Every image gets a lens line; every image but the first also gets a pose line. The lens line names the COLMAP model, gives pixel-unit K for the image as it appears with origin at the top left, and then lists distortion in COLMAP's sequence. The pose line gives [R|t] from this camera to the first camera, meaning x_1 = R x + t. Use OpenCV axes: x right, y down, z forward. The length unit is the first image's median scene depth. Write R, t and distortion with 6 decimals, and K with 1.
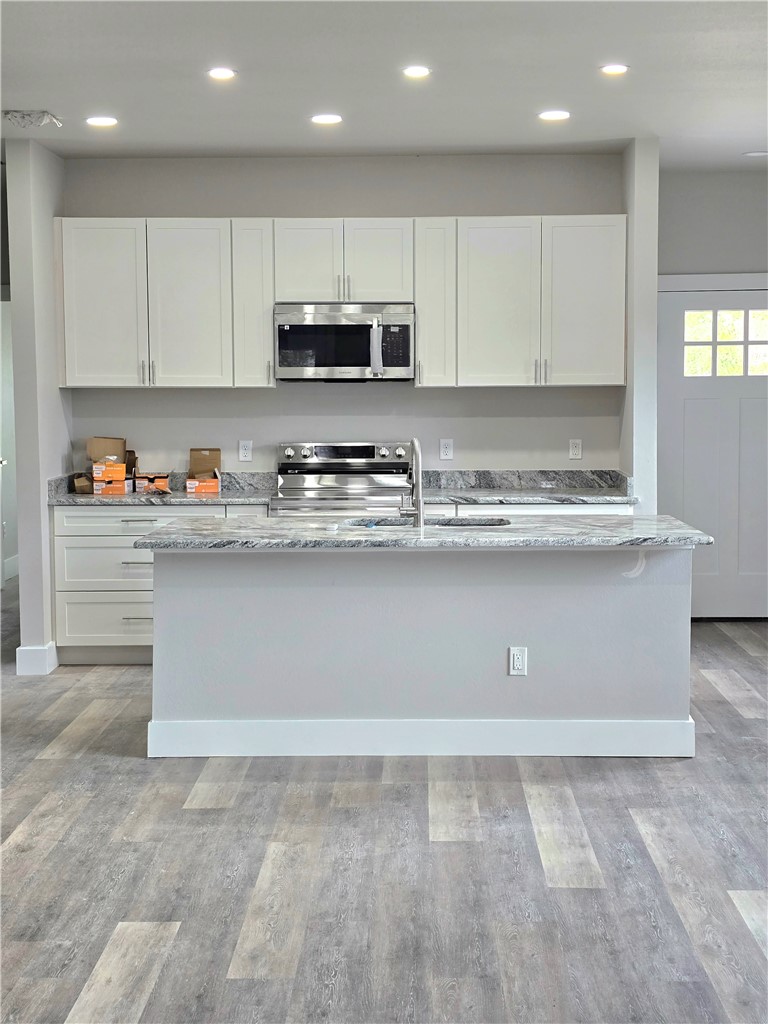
lens RADIAL K [[1647.5, 0, 384.0], [0, 1647.5, 512.0], [0, 0, 1]] dist [0.029852, -0.050635]
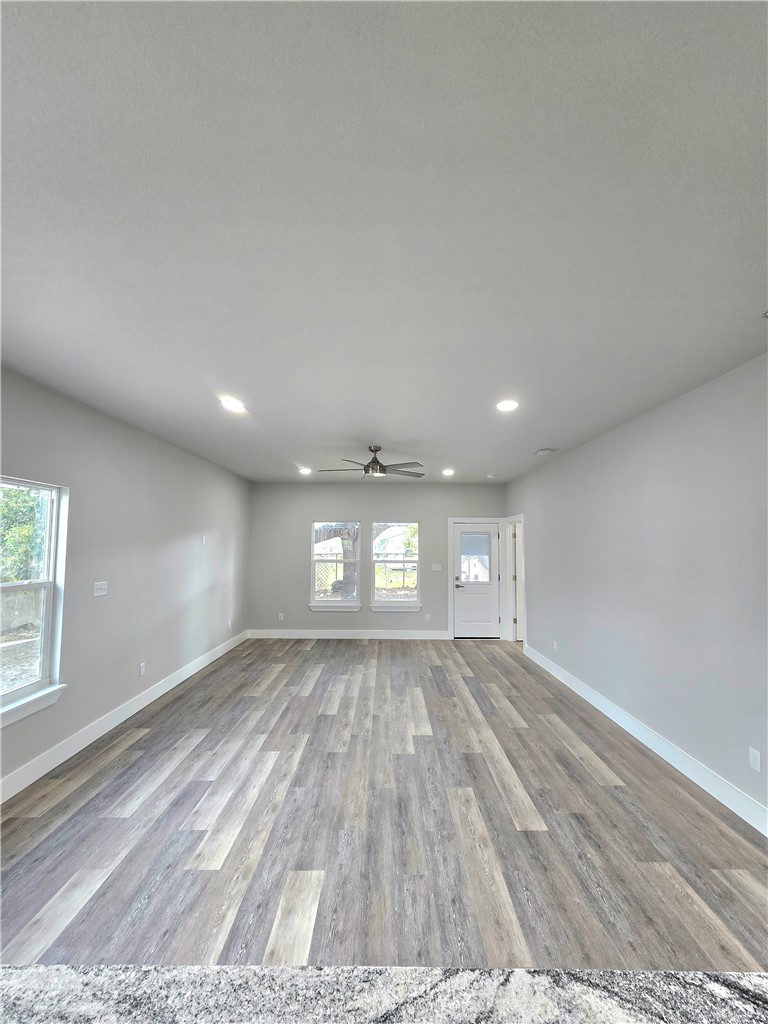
lens RADIAL K [[417.8, 0, 388.3], [0, 417.8, 516.5], [0, 0, 1]] dist [-0.001359, -0.000532]
pose [[-0.999690, 0.002041, -0.024815, 0.049052], [0.001701, 0.999905, 0.013714, -0.147943], [0.024841, 0.013668, -0.999598, 1.544941]]
